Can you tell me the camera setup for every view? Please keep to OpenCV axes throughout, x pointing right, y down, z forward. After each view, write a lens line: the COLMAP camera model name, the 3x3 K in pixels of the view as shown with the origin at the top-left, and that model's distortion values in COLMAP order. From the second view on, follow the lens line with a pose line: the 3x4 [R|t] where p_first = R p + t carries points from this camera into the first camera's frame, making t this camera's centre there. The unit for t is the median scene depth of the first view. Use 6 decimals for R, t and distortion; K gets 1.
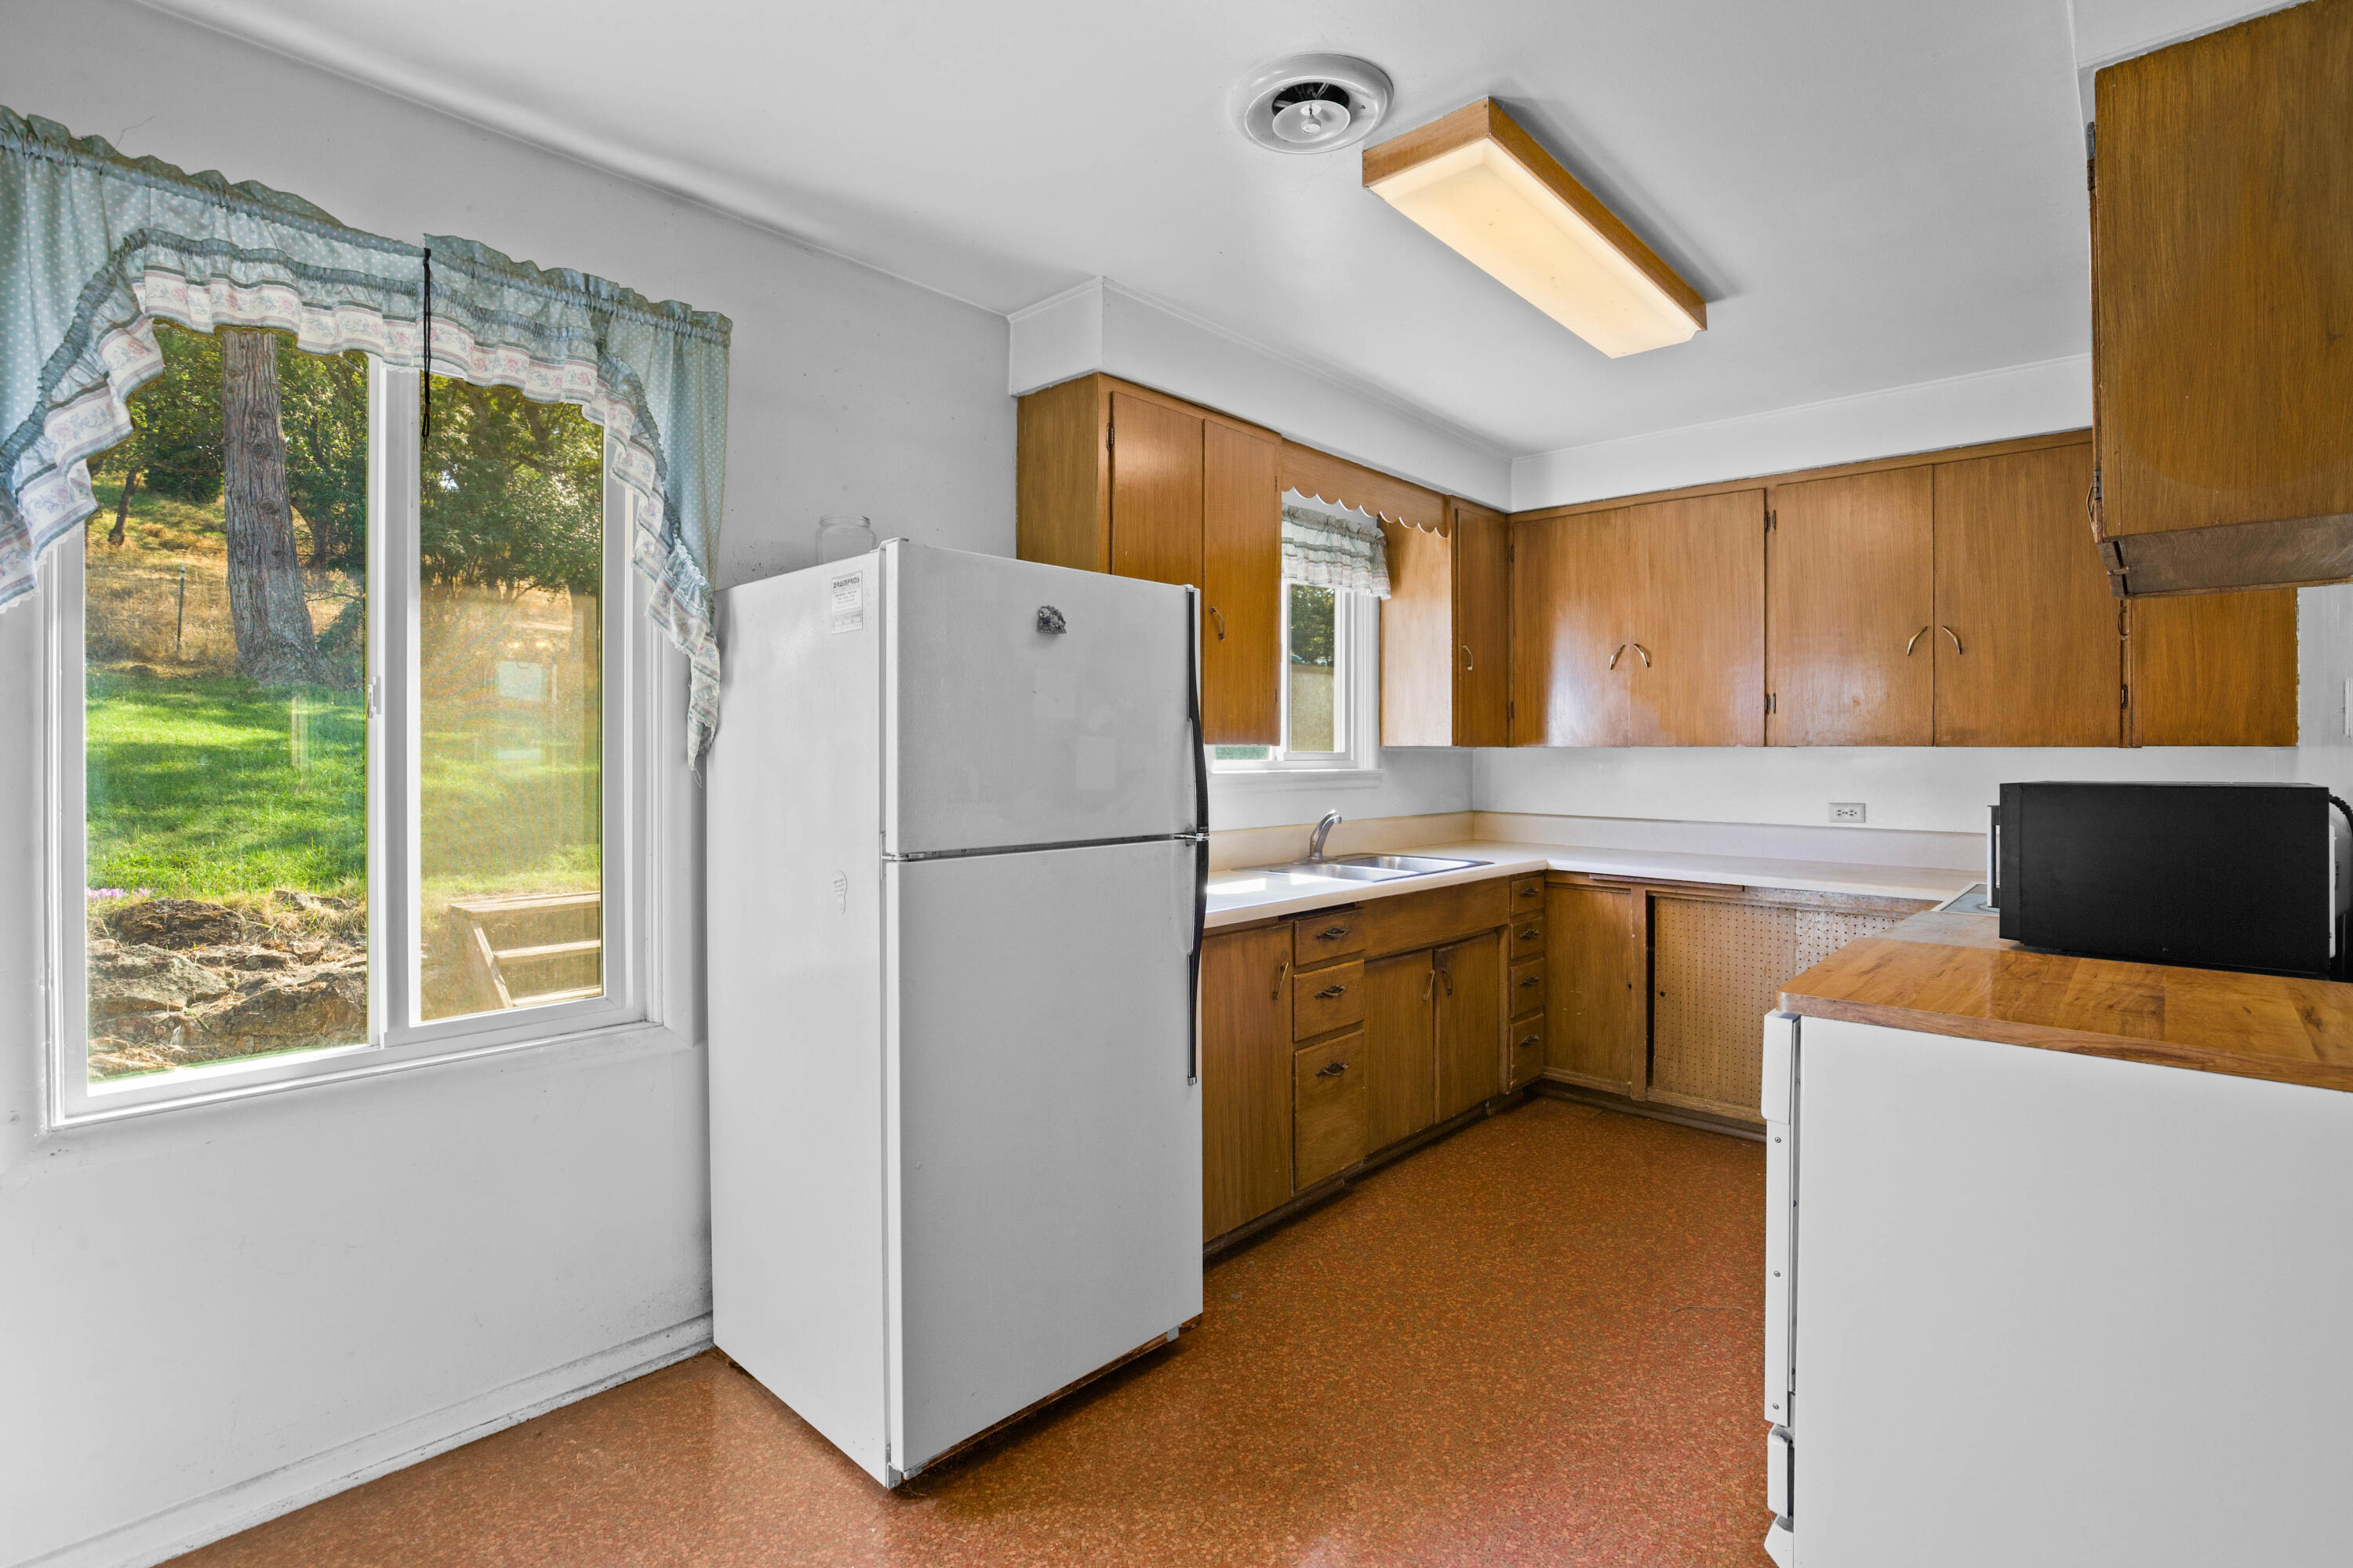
lens RADIAL K [[1108.1, 0, 1174.7], [0, 1108.1, 771.5], [0, 0, 1]] dist [-0.031217, 0.000746]
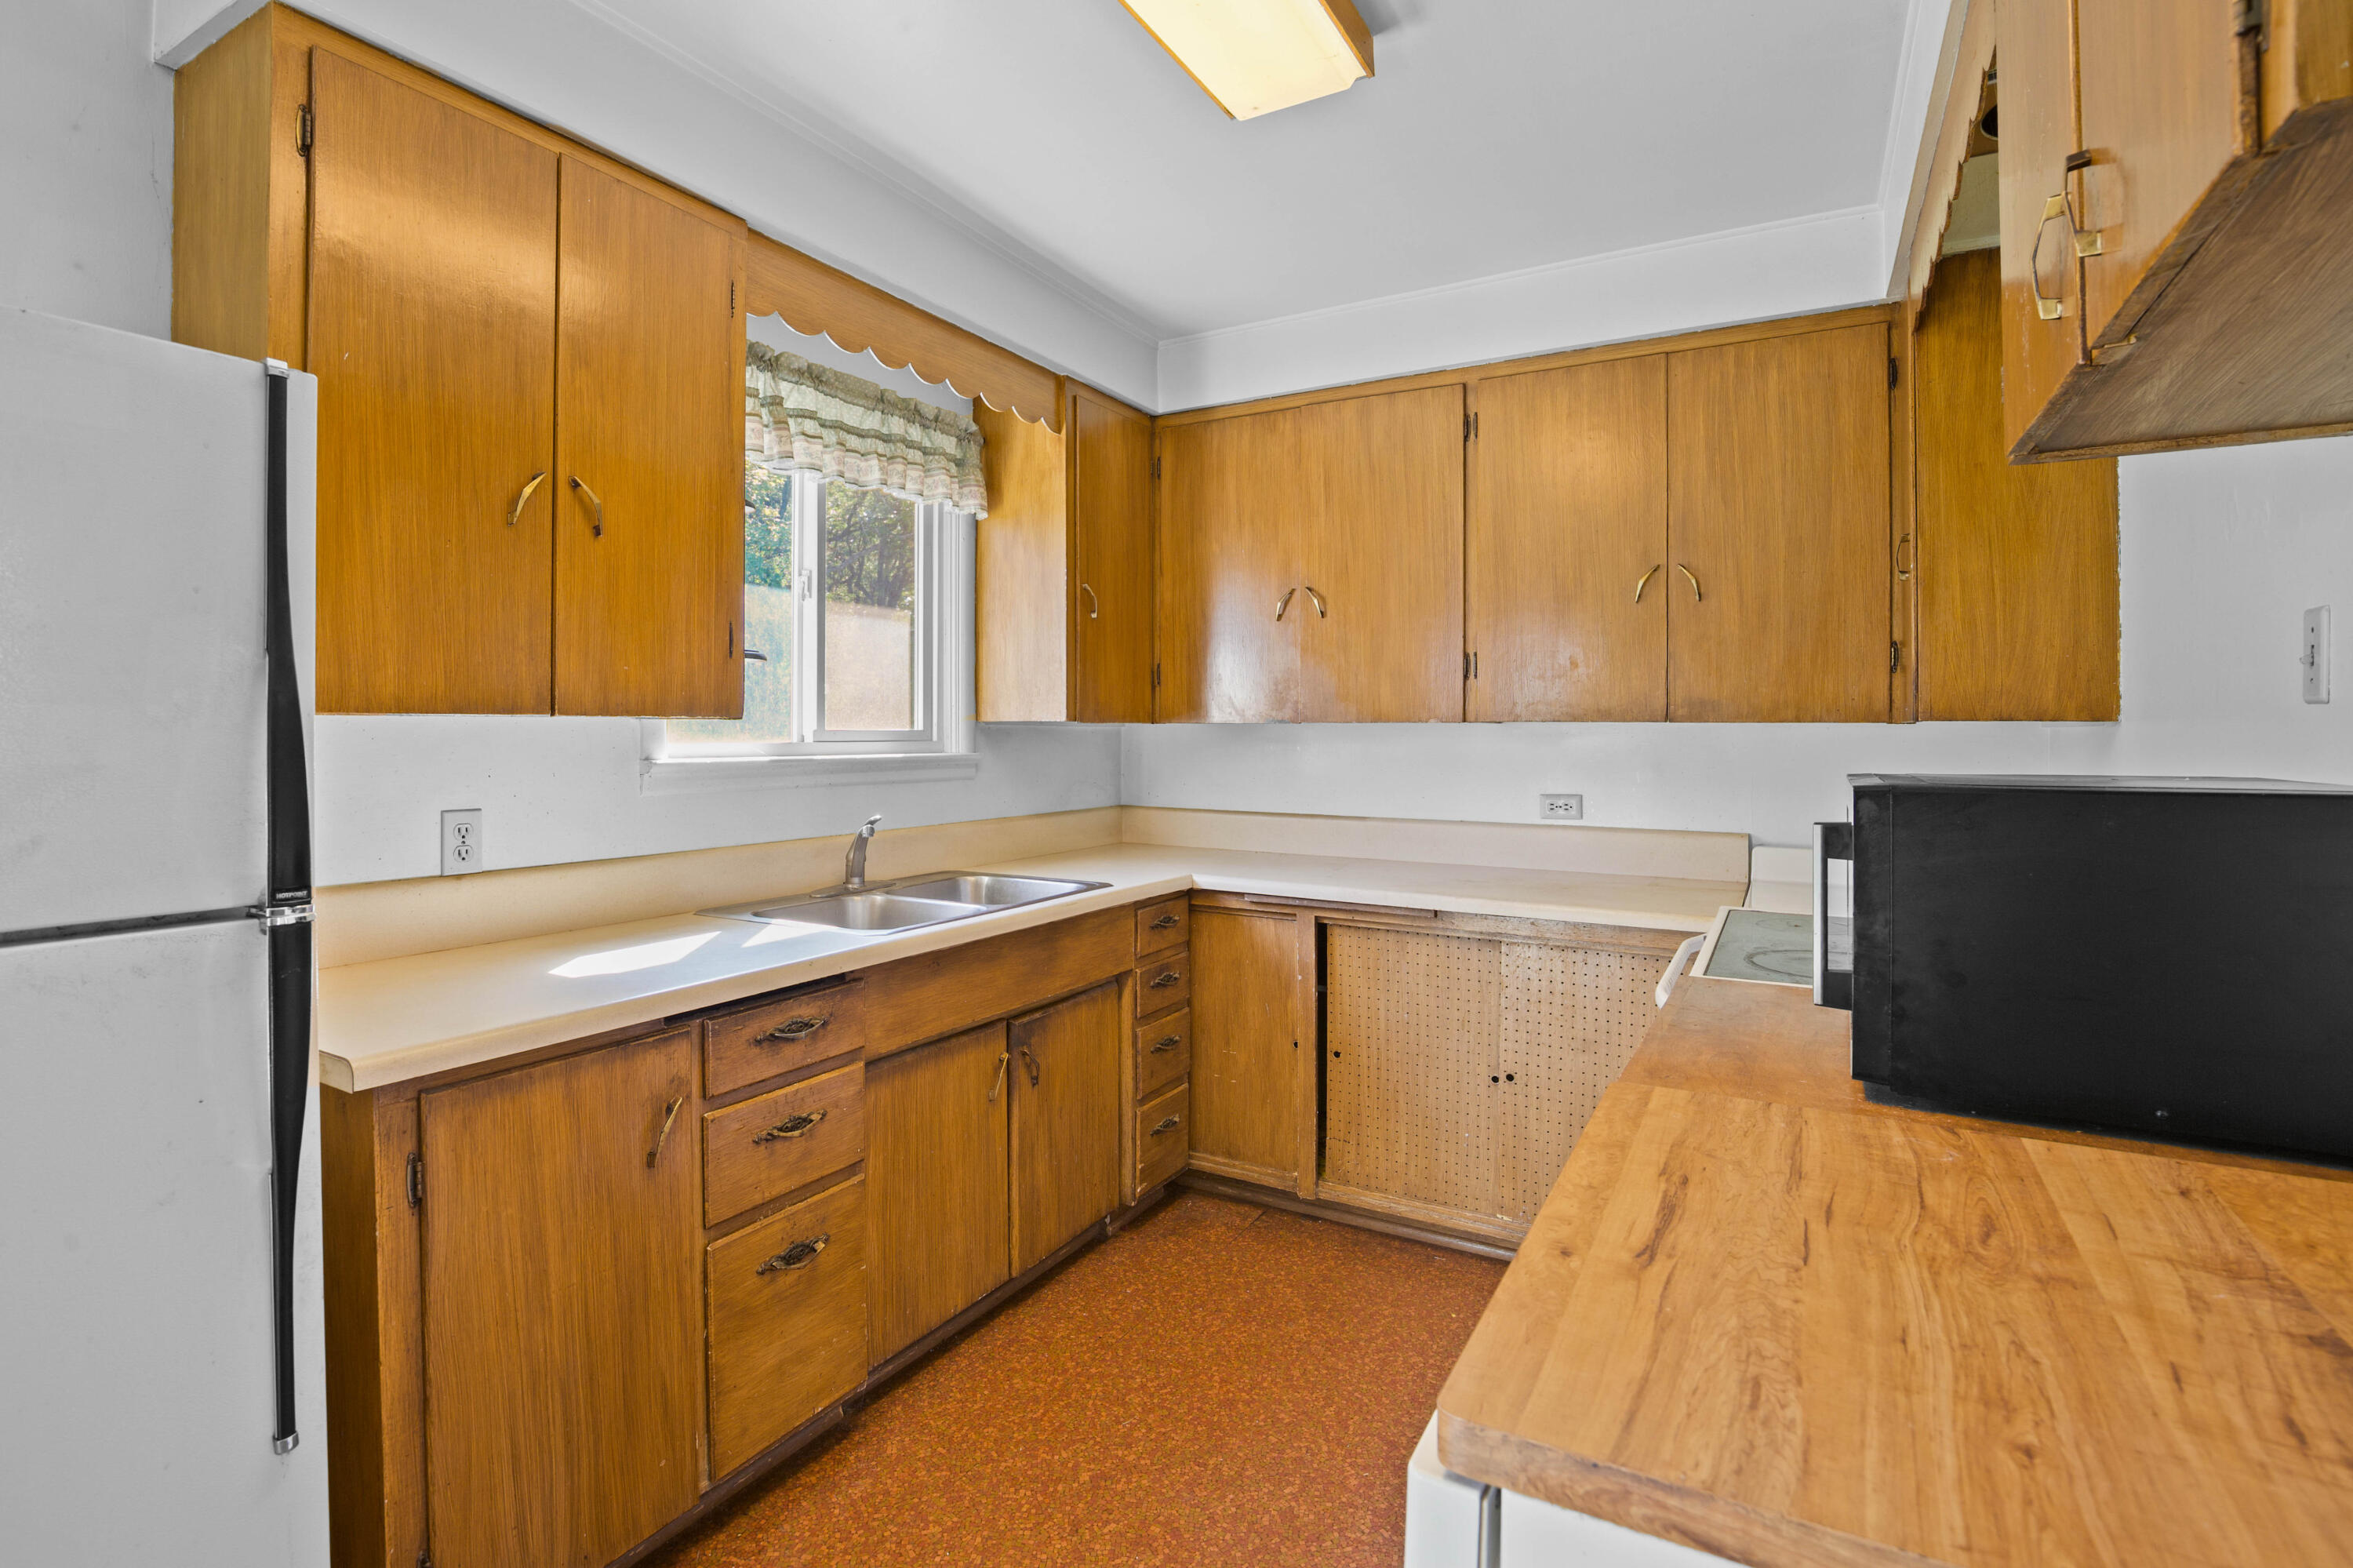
lens RADIAL K [[1108.1, 0, 1183.2], [0, 1108.1, 771.4], [0, 0, 1]] dist [-0.031217, 0.000746]
pose [[0.972940, -0.008669, 0.230894, 0.184766], [0.004602, 0.999825, 0.018147, -0.003566], [-0.231011, -0.016593, 0.972810, 0.322754]]
